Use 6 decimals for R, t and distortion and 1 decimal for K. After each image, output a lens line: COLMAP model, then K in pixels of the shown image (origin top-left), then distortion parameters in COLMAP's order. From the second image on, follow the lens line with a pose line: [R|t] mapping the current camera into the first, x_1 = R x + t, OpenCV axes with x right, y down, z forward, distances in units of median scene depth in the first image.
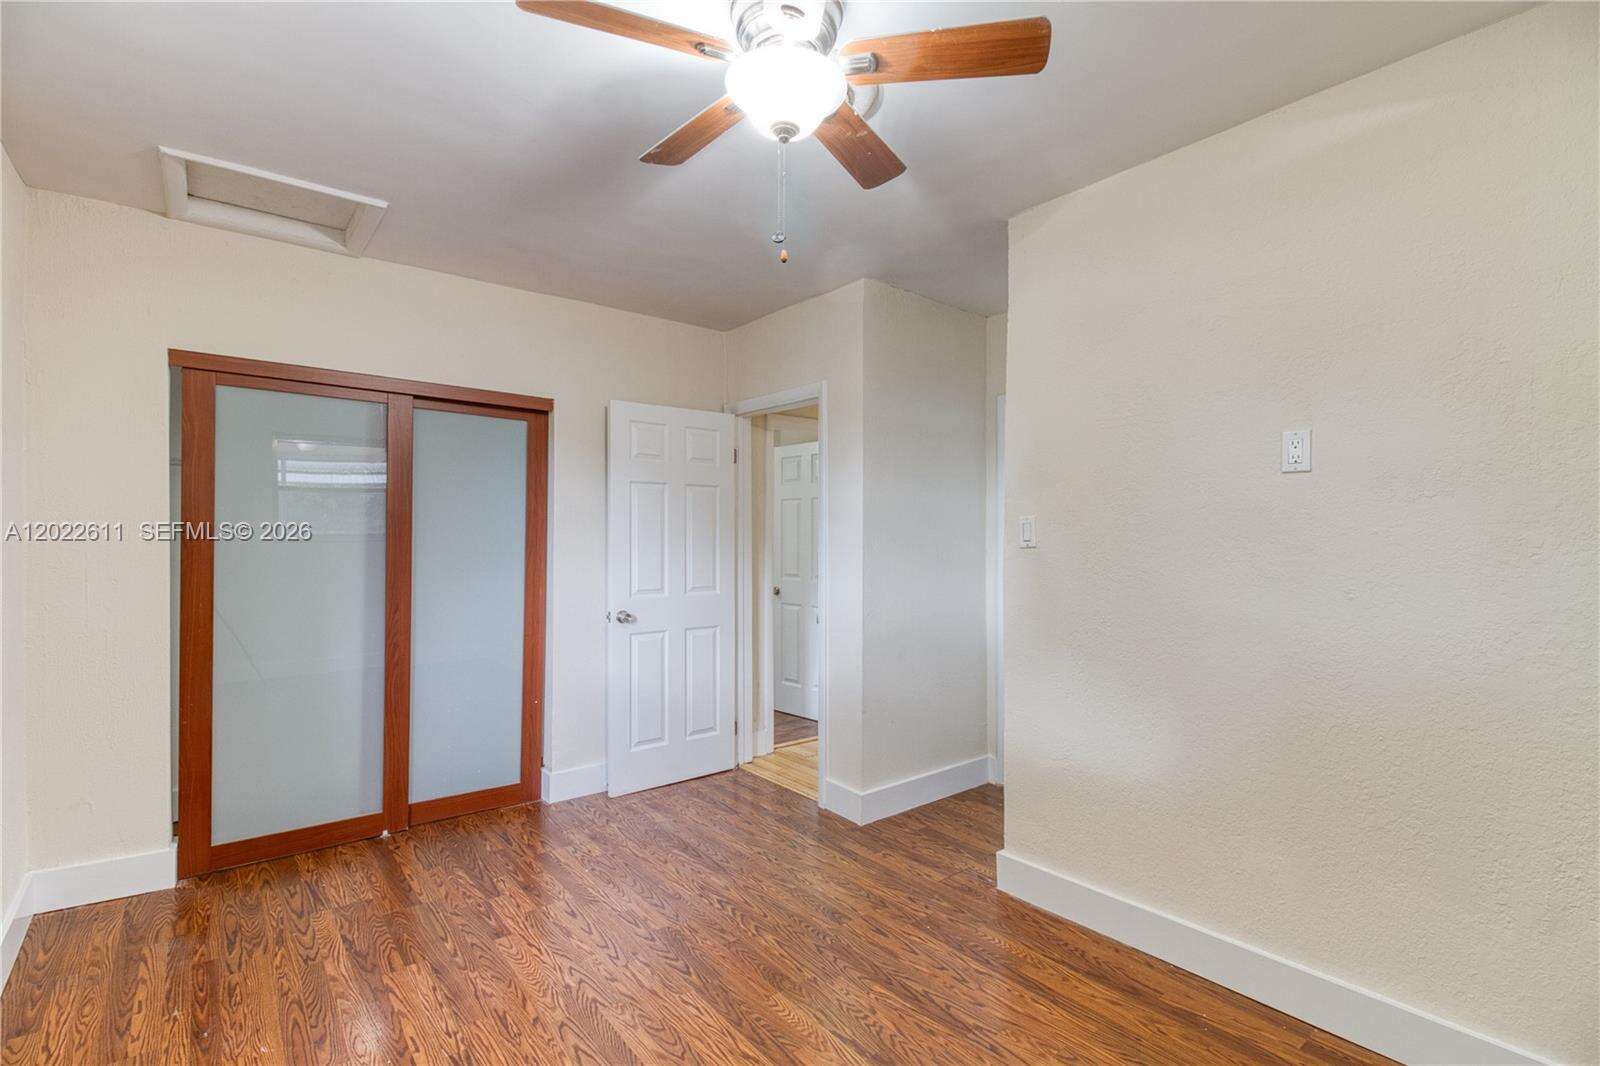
lens RADIAL K [[755.2, 0, 805.7], [0, 755.2, 537.7], [0, 0, 1]] dist [0.005669, -0.000098]
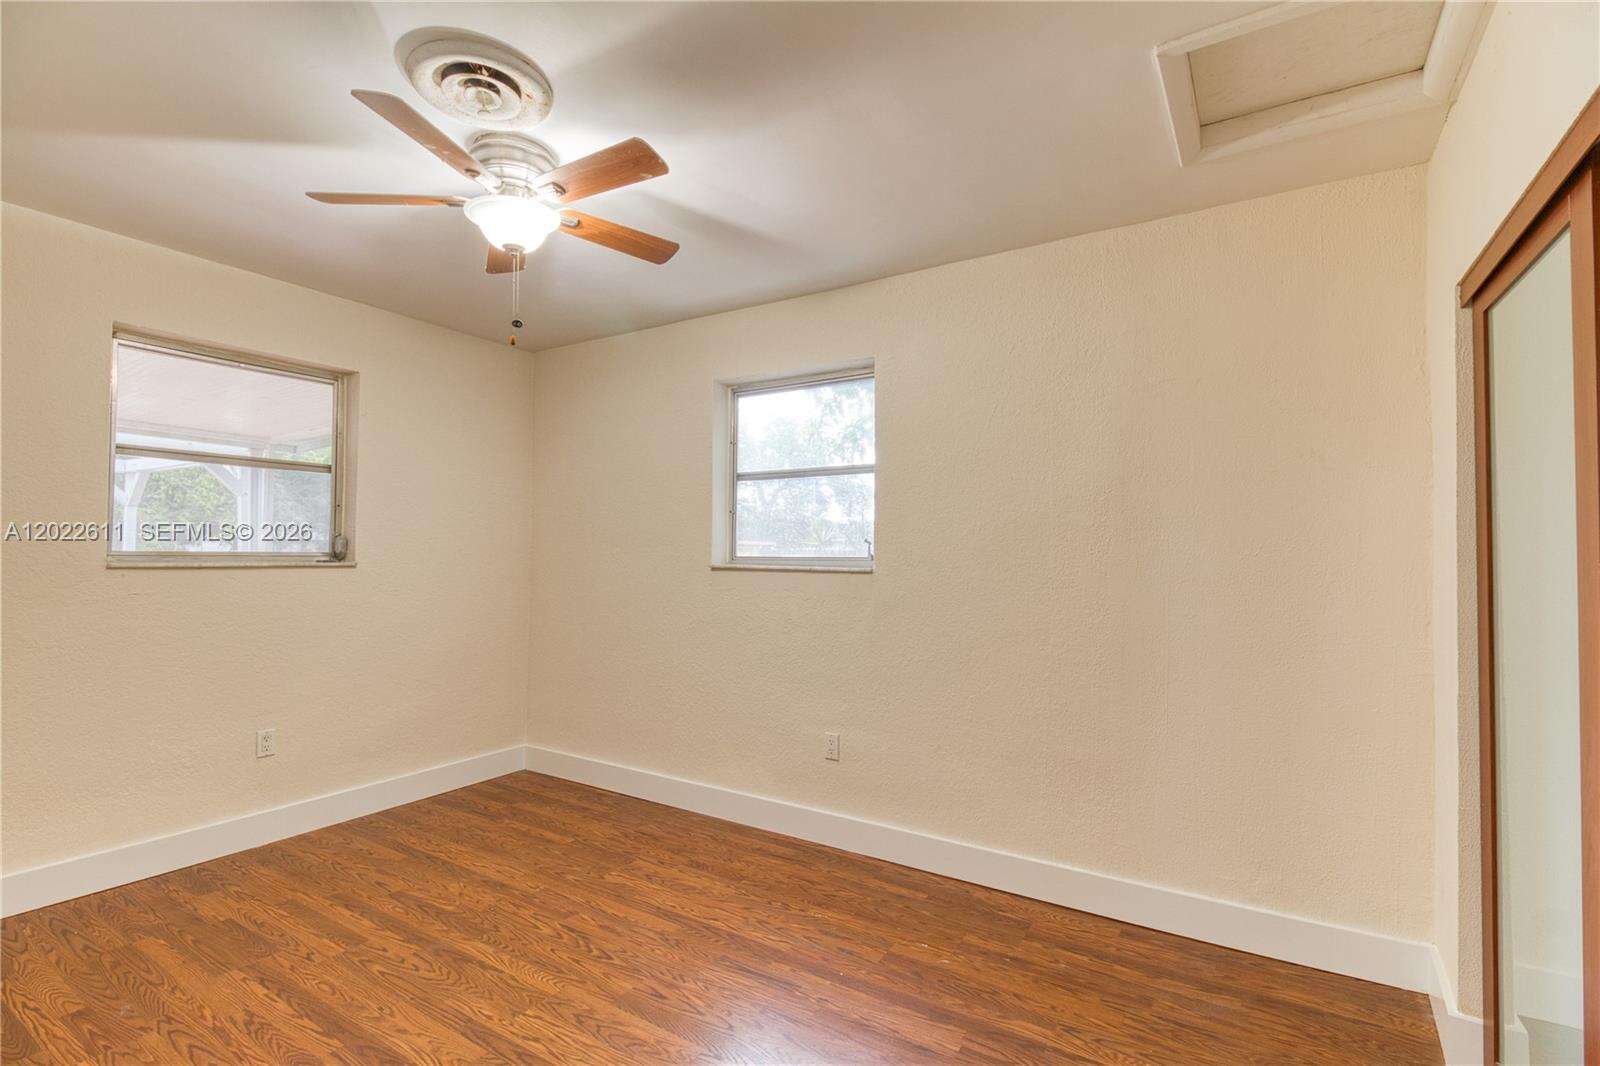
lens RADIAL K [[755.2, 0, 805.7], [0, 755.2, 537.7], [0, 0, 1]] dist [0.005669, -0.000098]
pose [[-0.947047, -0.017077, -0.320641, -0.077164], [-0.011909, 0.999766, -0.018071, 0.001661], [0.320875, -0.013296, -0.947028, 1.950555]]
